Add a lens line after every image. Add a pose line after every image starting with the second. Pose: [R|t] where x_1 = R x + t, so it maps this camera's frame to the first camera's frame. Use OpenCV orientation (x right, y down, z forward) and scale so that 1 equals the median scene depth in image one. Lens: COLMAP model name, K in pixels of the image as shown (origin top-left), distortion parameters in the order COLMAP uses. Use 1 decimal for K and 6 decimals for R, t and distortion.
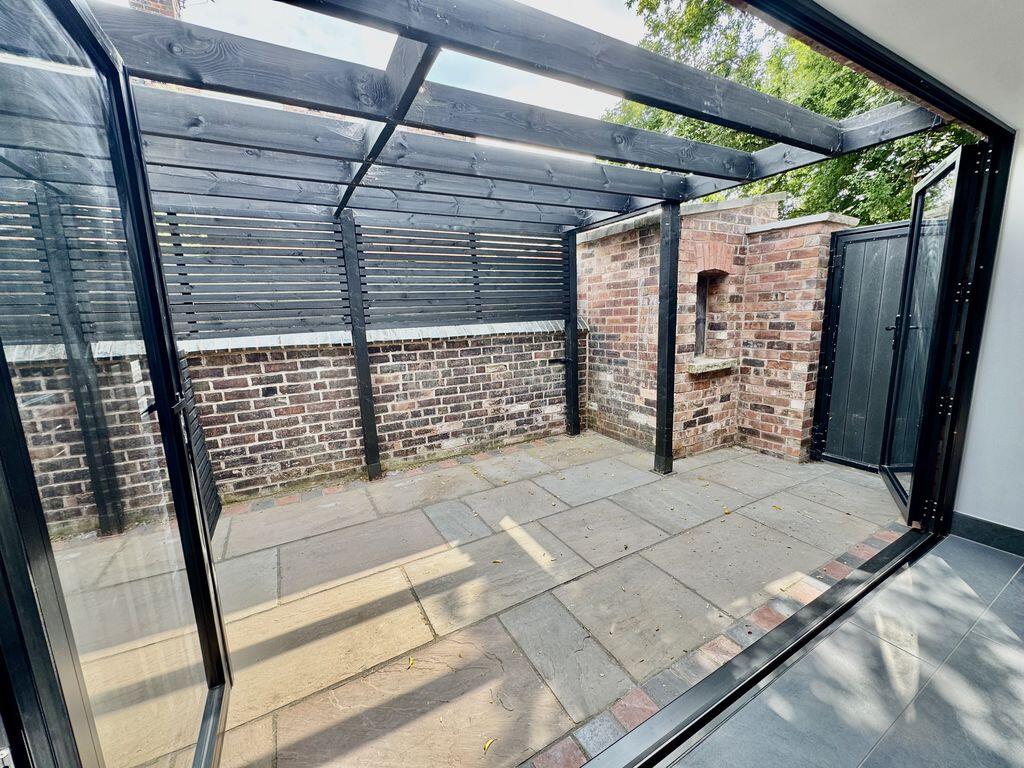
lens RADIAL K [[409.1, 0, 512.8], [0, 409.1, 383.3], [0, 0, 1]] dist [0.000120, 0.000078]
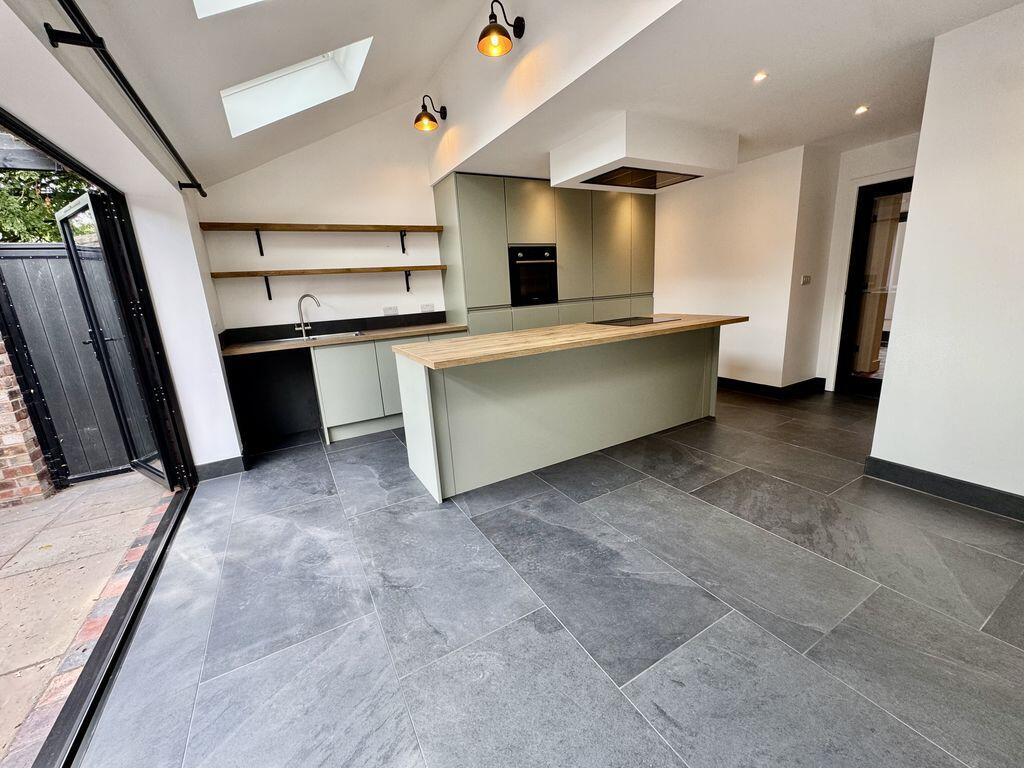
lens RADIAL K [[409.1, 0, 512.8], [0, 409.1, 381.5], [0, 0, 1]] dist [0.000120, 0.000078]
pose [[0.005733, -0.196292, 0.980529, -0.129213], [0.233184, 0.953775, 0.189572, 0.018737], [-0.972416, 0.227557, 0.051240, -0.107088]]
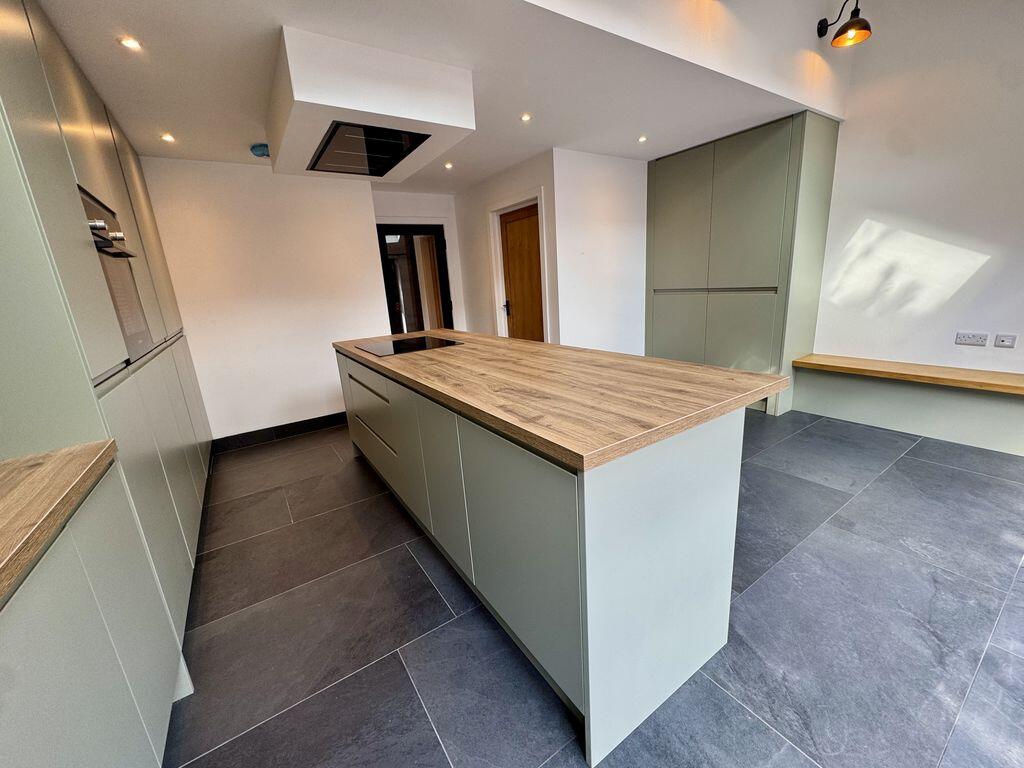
lens RADIAL K [[409.1, 0, 512.2], [0, 409.1, 385.2], [0, 0, 1]] dist [0.000120, 0.000078]
pose [[-0.992795, 0.110756, -0.045729, 0.730731], [0.082450, 0.908349, 0.410004, -0.089468], [0.086948, 0.403280, -0.910937, 0.352446]]
